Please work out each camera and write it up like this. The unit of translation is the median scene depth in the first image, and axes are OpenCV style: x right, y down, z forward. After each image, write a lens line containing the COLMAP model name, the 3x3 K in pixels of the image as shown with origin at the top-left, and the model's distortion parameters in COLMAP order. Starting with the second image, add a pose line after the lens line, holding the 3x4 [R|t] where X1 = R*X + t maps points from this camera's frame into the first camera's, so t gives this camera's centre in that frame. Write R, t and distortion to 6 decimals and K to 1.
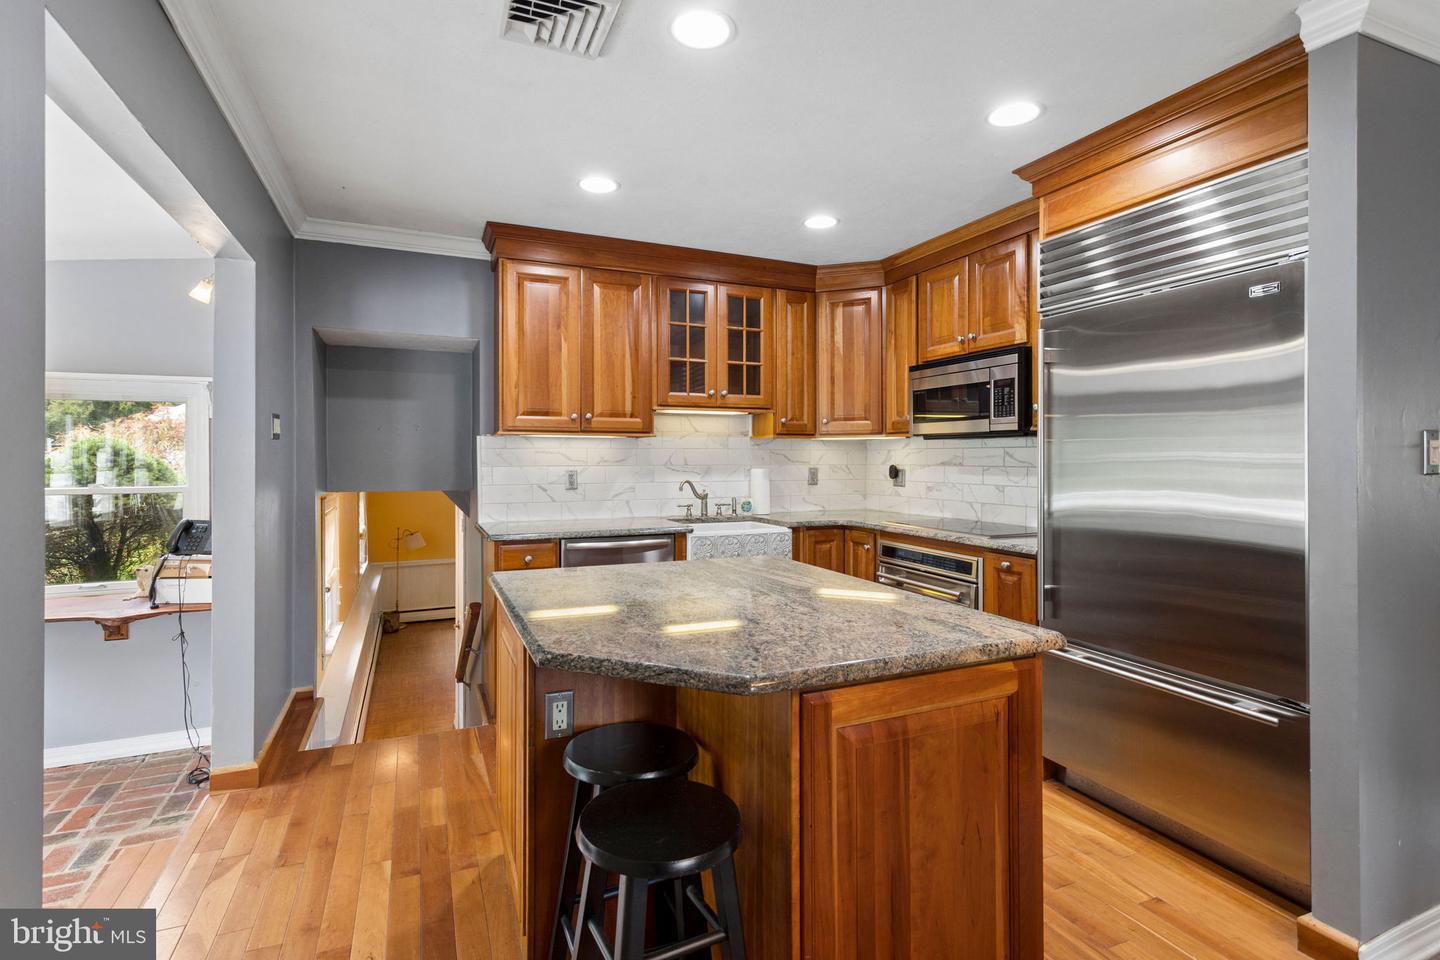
lens RADIAL K [[686.9, 0, 711.2], [0, 686.9, 456.8], [0, 0, 1]] dist [0.004817, 0.001612]
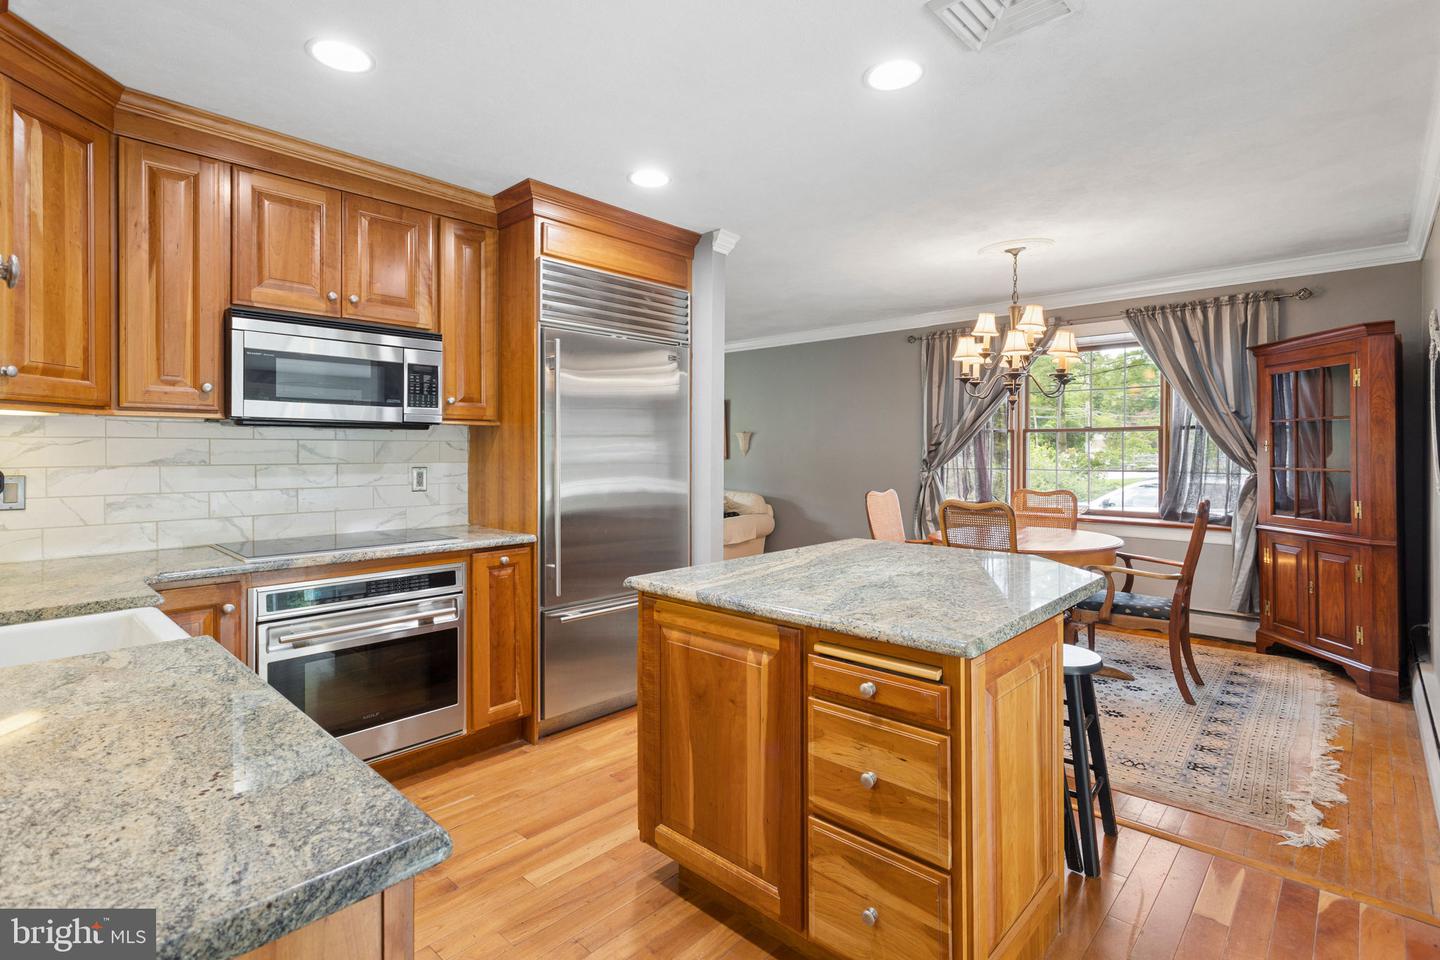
lens RADIAL K [[686.9, 0, 712.6], [0, 686.9, 453.7], [0, 0, 1]] dist [0.004817, 0.001612]
pose [[-0.389517, -0.002653, 0.921016, -0.470137], [0.000896, 0.999994, 0.003260, 0.000343], [-0.921019, 0.002095, -0.389512, 0.854888]]
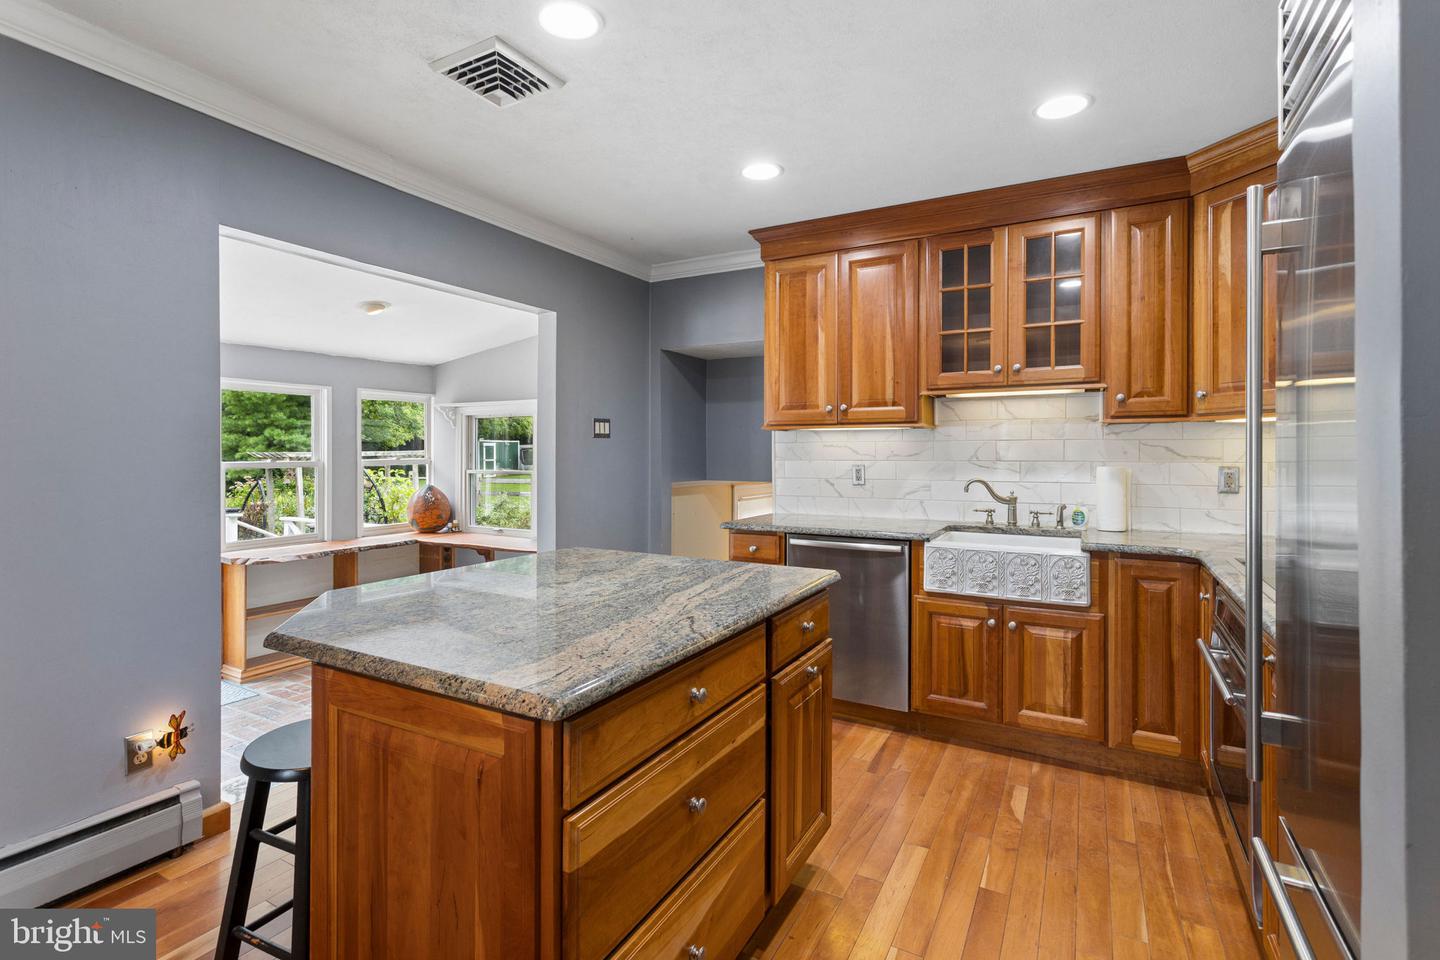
lens RADIAL K [[686.9, 0, 711.6], [0, 686.9, 452.5], [0, 0, 1]] dist [0.004817, 0.001612]
pose [[0.602996, -0.000502, -0.797744, 0.454192], [-0.000735, 0.999999, -0.001185, 0.004443], [0.797744, 0.001301, 0.602995, 0.280434]]
